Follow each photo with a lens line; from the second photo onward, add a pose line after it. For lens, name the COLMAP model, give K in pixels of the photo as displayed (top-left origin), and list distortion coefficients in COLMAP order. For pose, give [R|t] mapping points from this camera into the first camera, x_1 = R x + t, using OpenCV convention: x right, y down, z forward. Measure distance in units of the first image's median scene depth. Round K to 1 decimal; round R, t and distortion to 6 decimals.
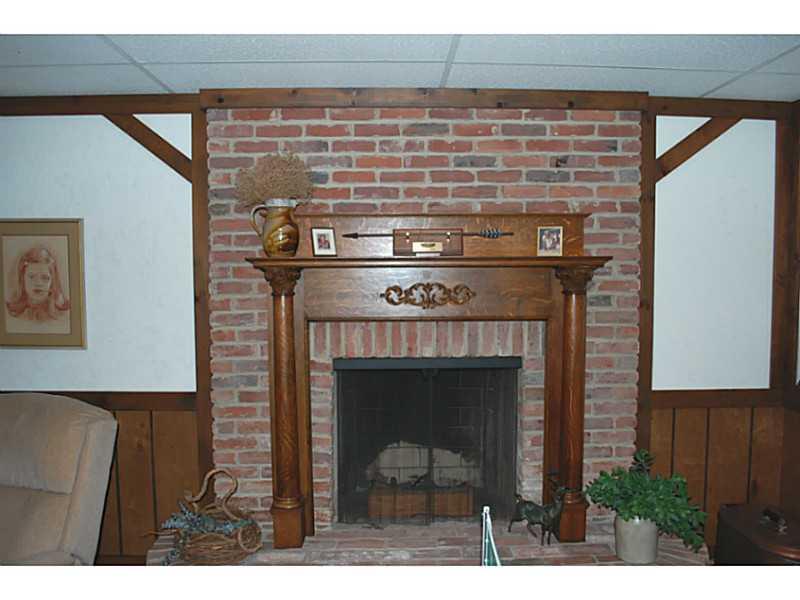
lens RADIAL K [[640.7, 0, 394.8], [0, 640.7, 312.7], [0, 0, 1]] dist [-0.083663, 0.011569]
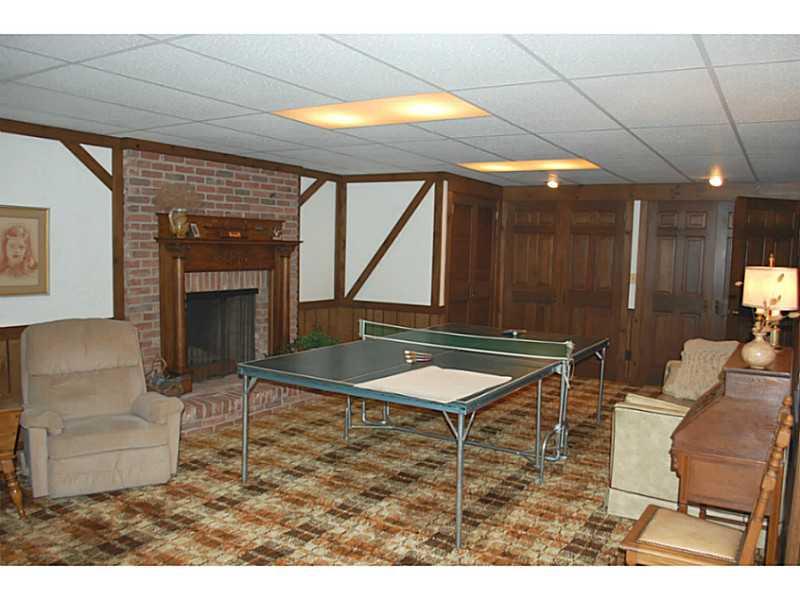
lens RADIAL K [[640.7, 0, 401.2], [0, 640.7, 306.1], [0, 0, 1]] dist [-0.083663, 0.011569]
pose [[0.551999, -0.061479, 0.831575, -1.292918], [0.027600, 0.998079, 0.055468, 0.025839], [-0.833388, -0.007667, 0.552636, -0.538695]]
